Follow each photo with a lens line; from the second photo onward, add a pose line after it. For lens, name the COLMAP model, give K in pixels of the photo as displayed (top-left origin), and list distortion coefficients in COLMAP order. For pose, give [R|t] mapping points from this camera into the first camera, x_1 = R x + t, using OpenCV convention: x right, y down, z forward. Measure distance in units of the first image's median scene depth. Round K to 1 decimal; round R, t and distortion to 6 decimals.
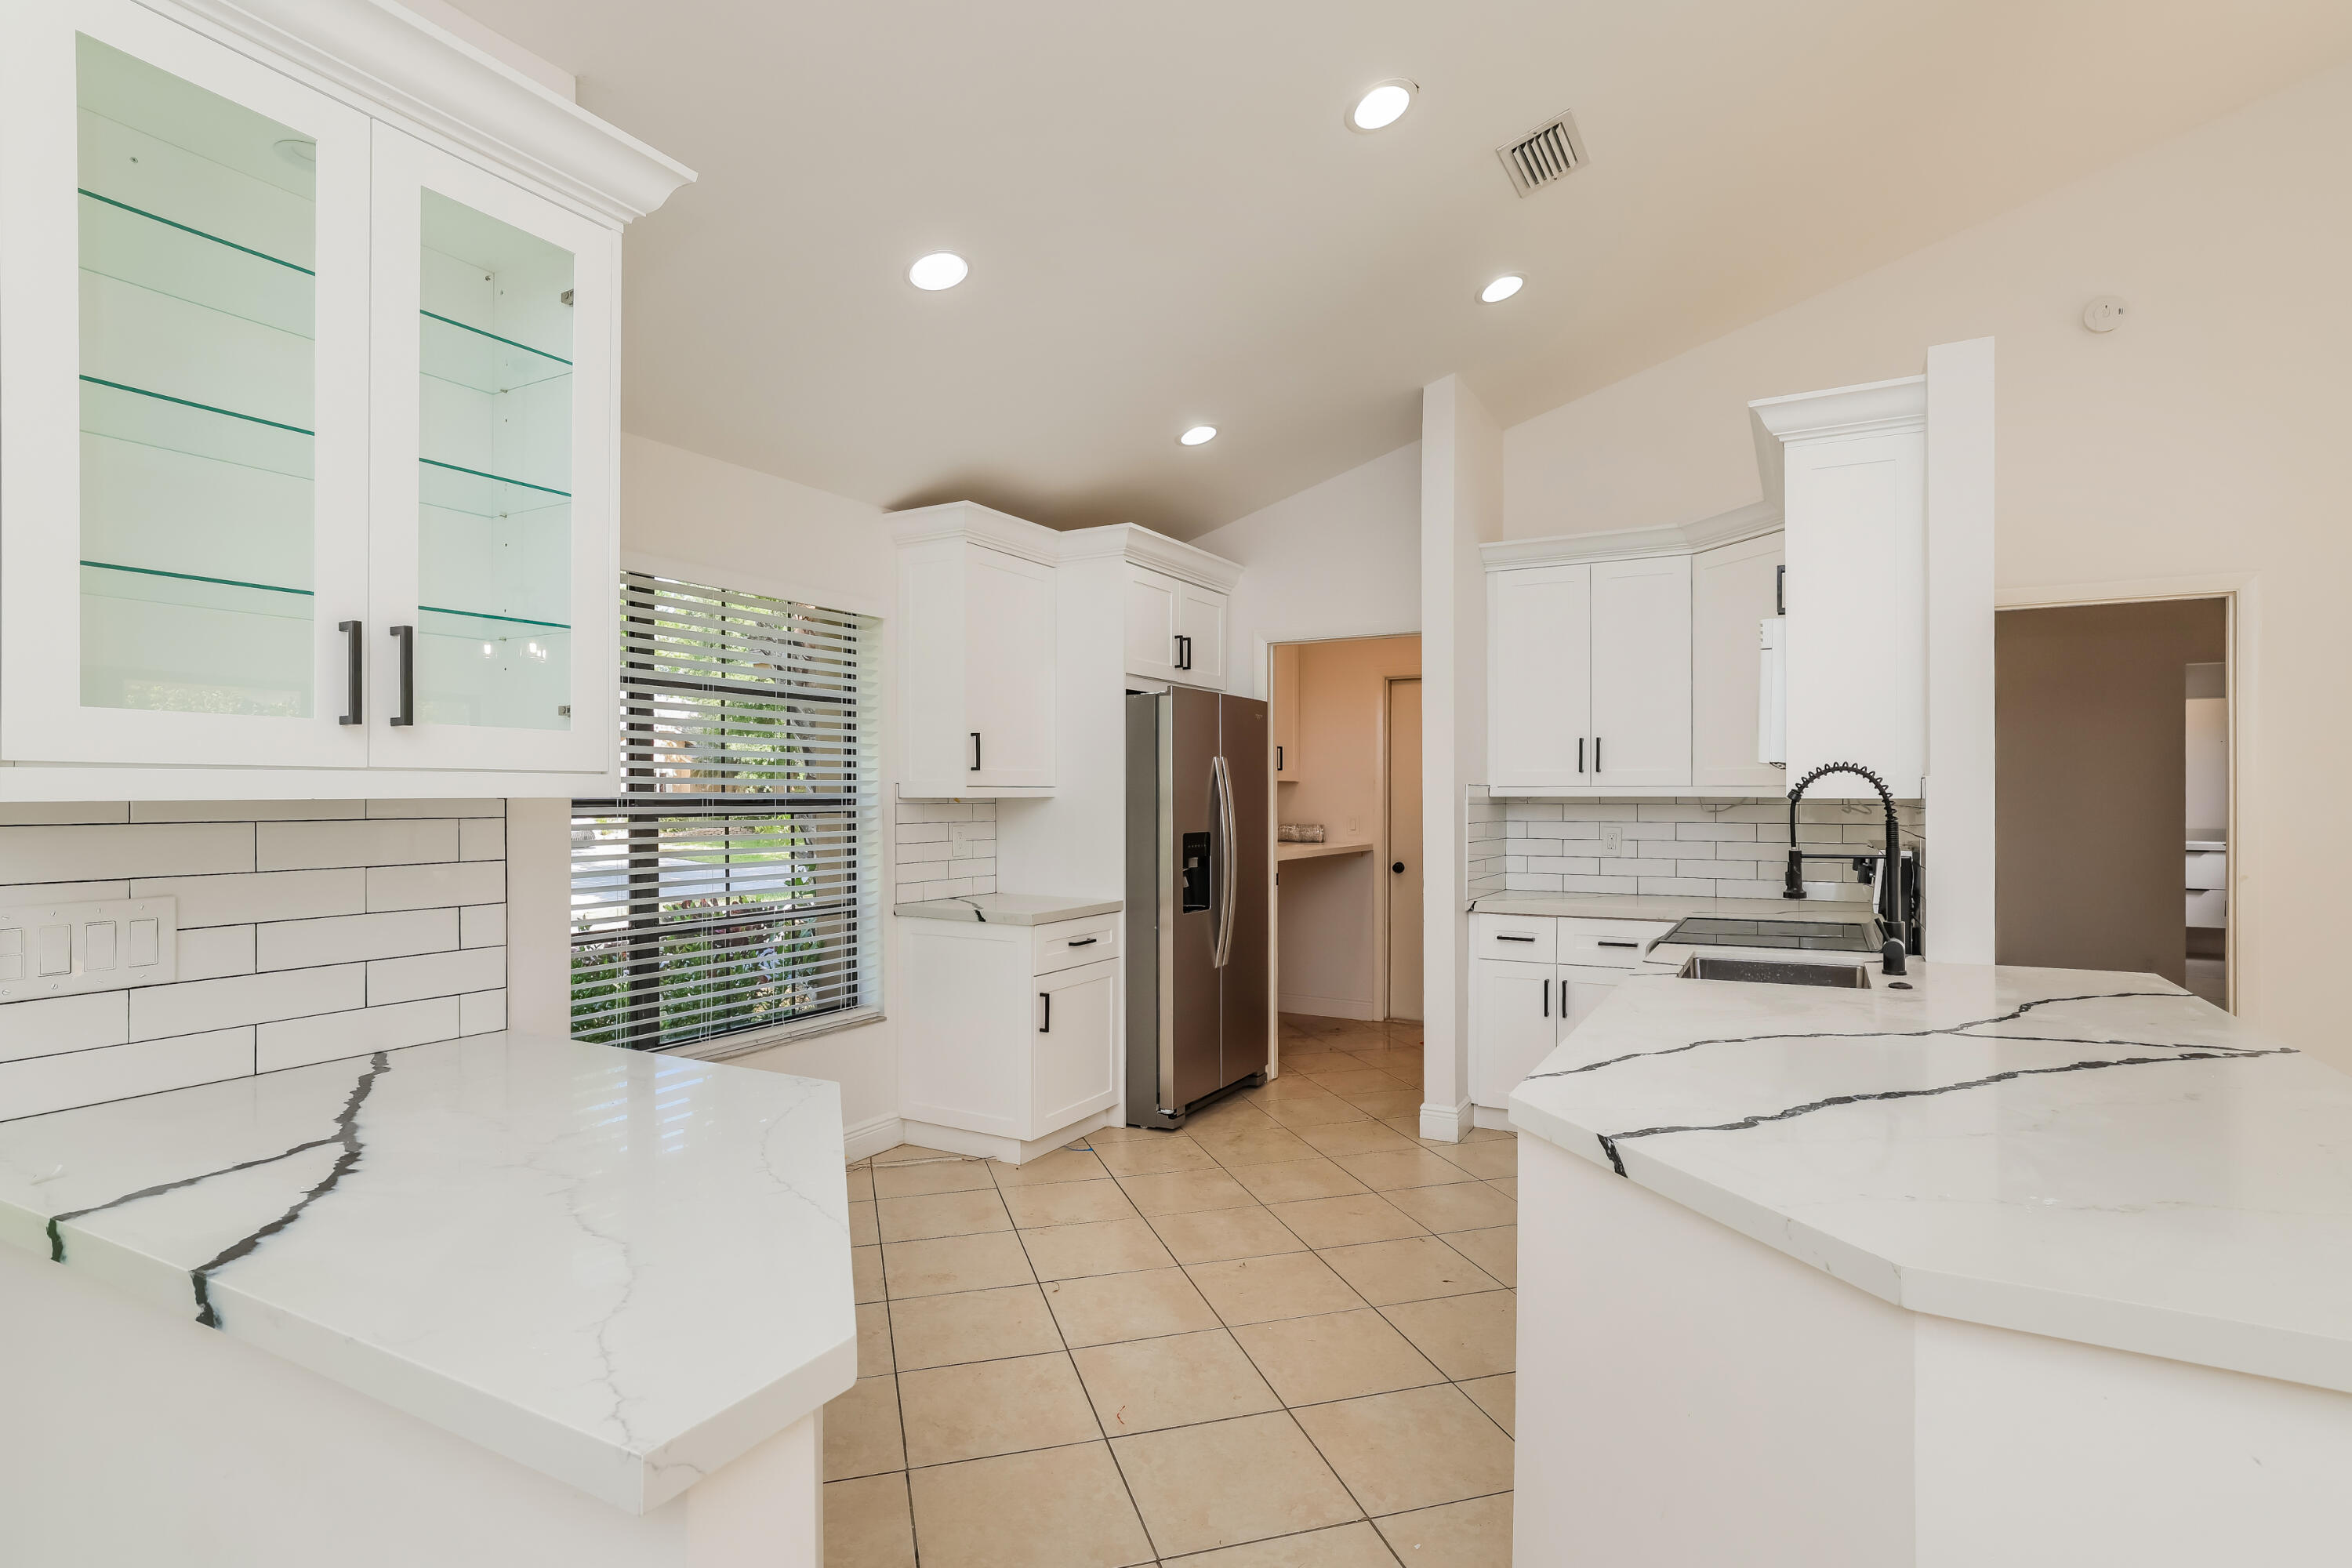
lens RADIAL K [[1185.7, 0, 1175.5], [0, 1185.7, 788.5], [0, 0, 1]] dist [-0.006384, -0.001022]
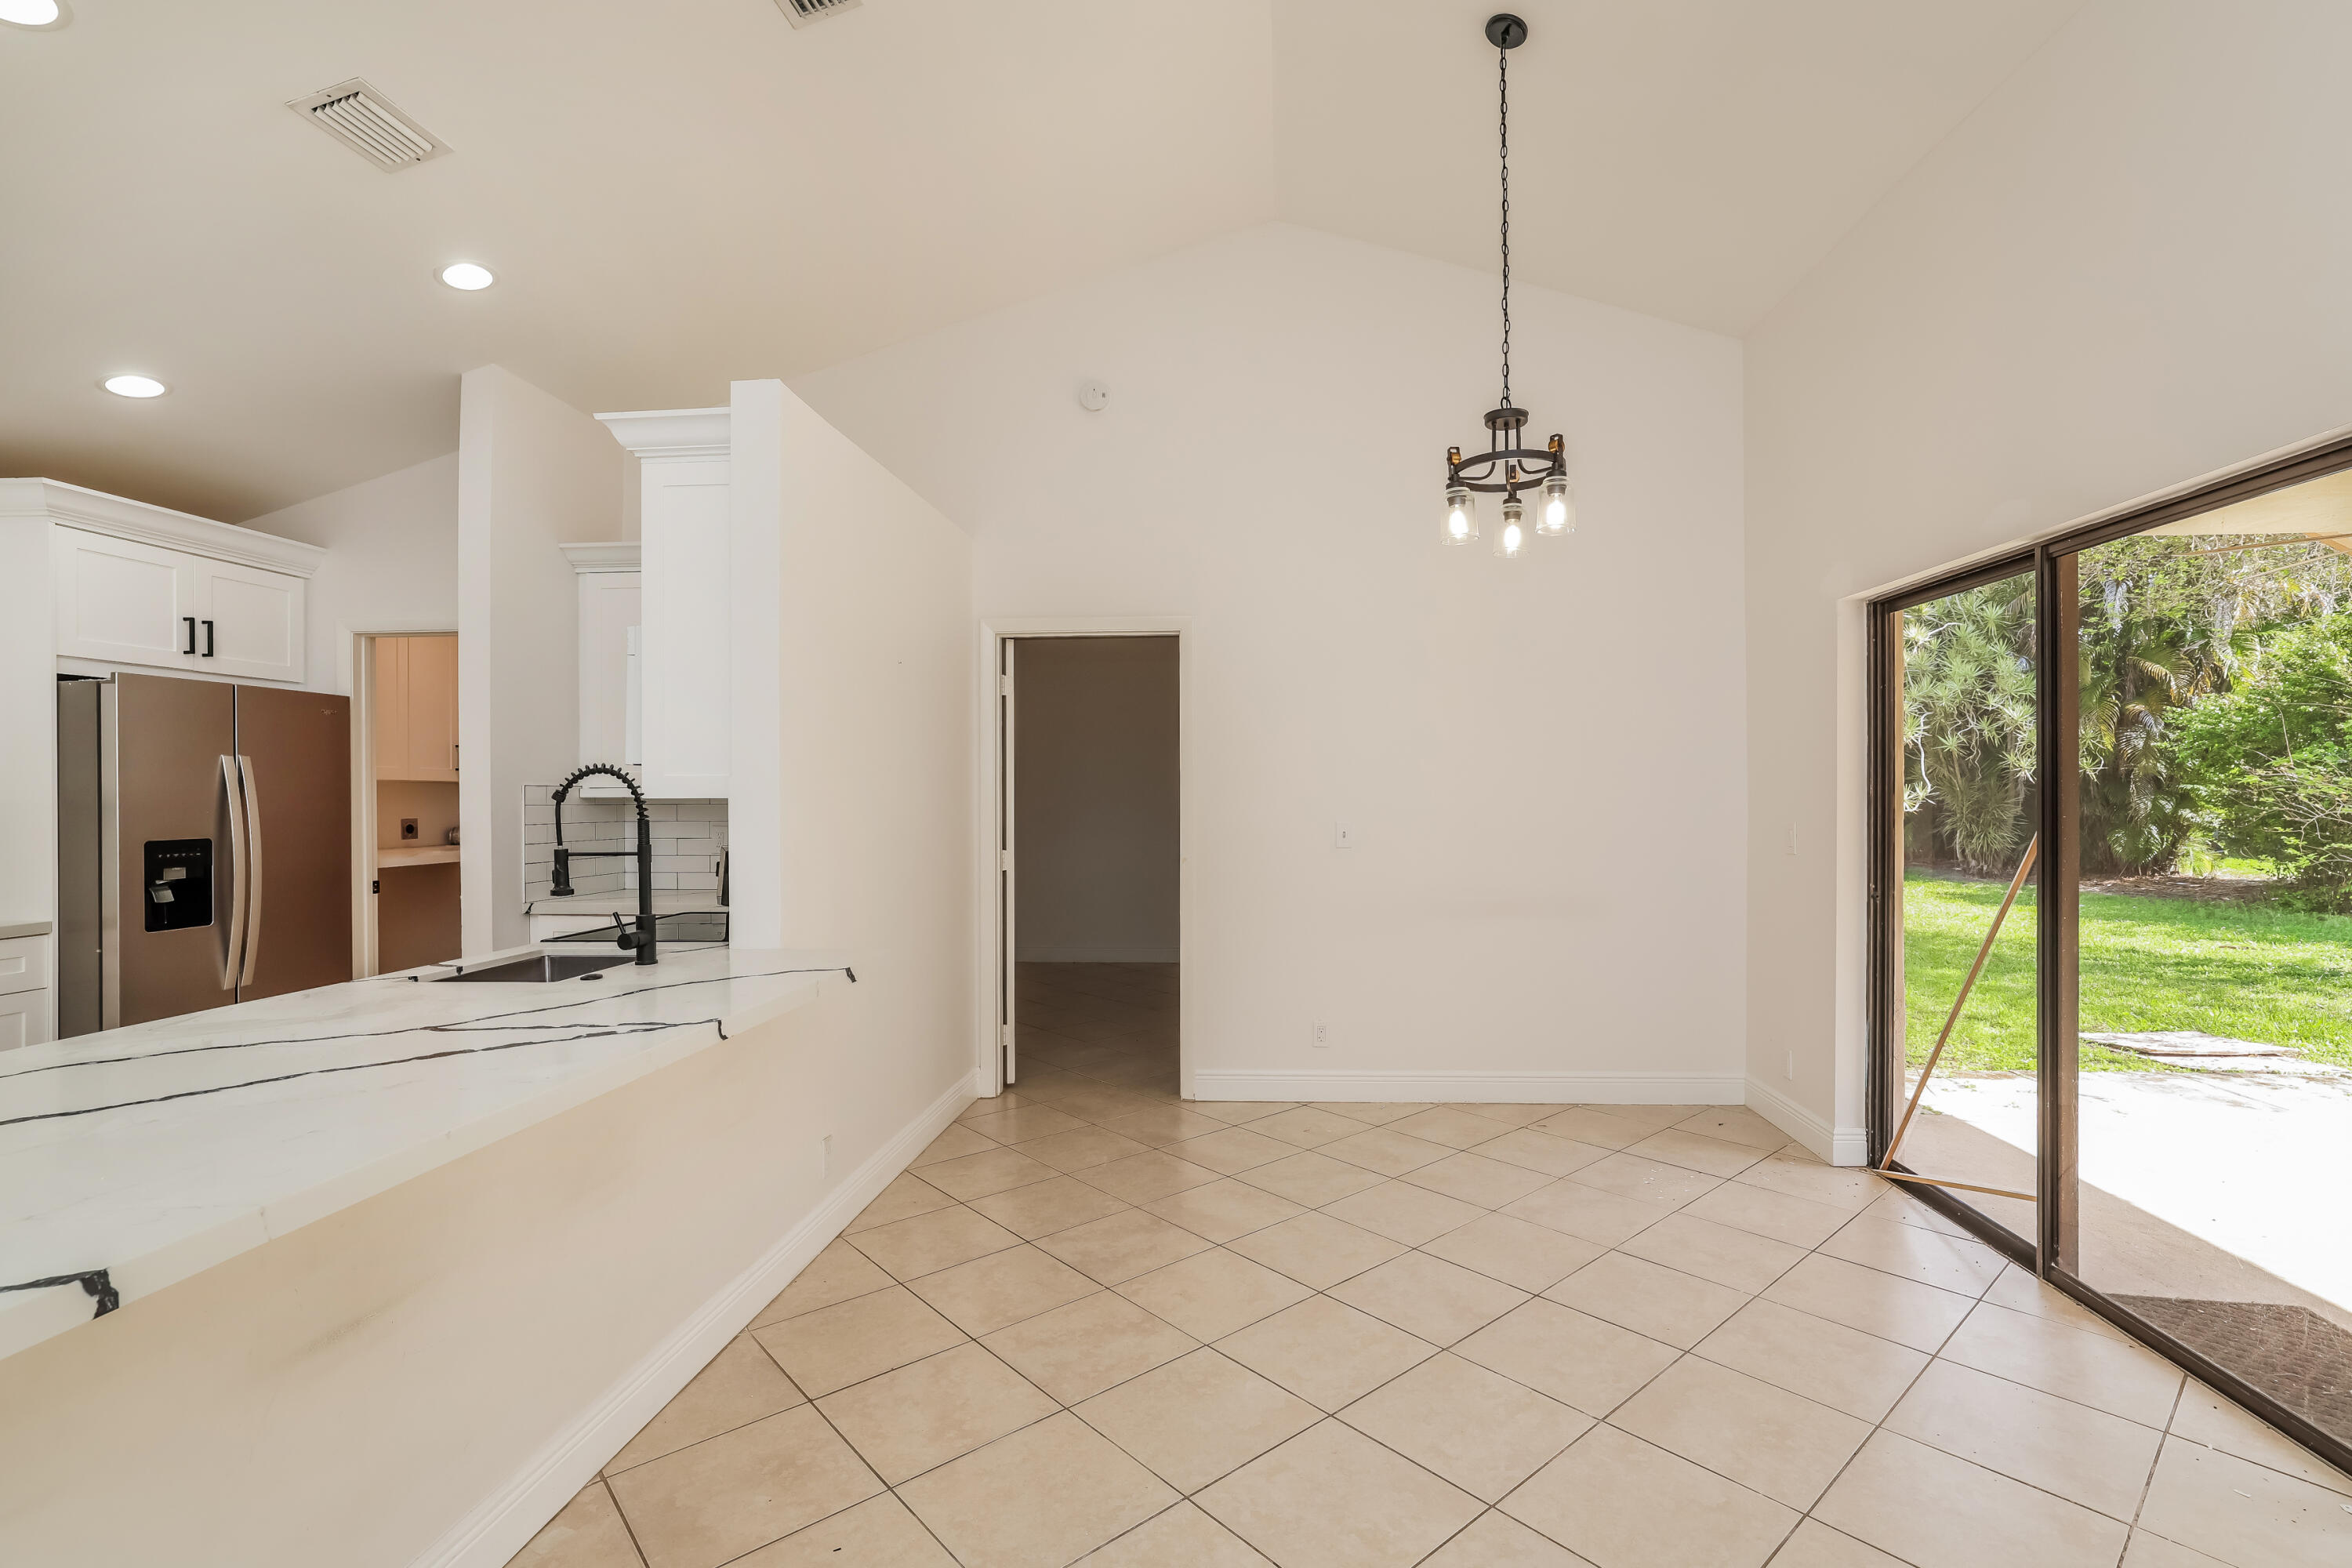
lens RADIAL K [[1082.9, 0, 1176.6], [0, 1082.9, 792.9], [0, 0, 1]] dist [0.005851, 0.001032]
pose [[0.914057, -0.002476, 0.405579, 0.559828], [0.001387, 0.999995, 0.002977, 0.001073], [-0.405584, -0.002159, 0.914055, -0.068857]]
